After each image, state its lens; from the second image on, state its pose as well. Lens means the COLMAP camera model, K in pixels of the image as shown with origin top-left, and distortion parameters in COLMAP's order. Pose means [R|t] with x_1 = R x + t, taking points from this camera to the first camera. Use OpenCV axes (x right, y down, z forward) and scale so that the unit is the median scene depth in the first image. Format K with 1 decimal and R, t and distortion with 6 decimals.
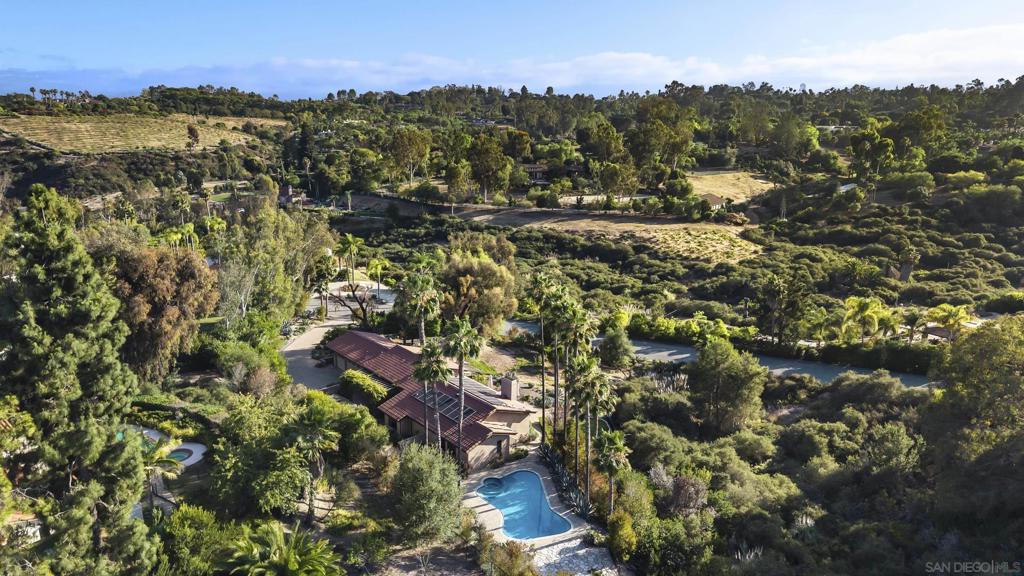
lens RADIAL K [[685.1, 0, 512.0], [0, 685.1, 288.0], [0, 0, 1]] dist [0.054055, -0.084122]
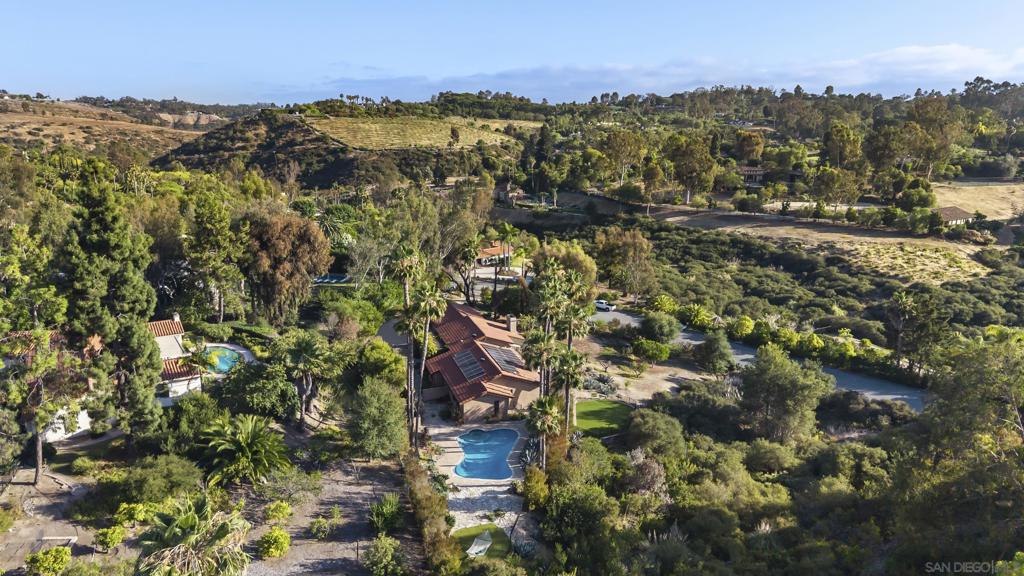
lens RADIAL K [[685.1, 0, 512.0], [0, 685.1, 288.0], [0, 0, 1]] dist [0.054055, -0.084122]
pose [[0.924812, 0.092295, -0.369058, 0.106351], [-0.093499, 0.995511, 0.014664, 0.004497], [0.368755, 0.020945, 0.929291, -0.012858]]
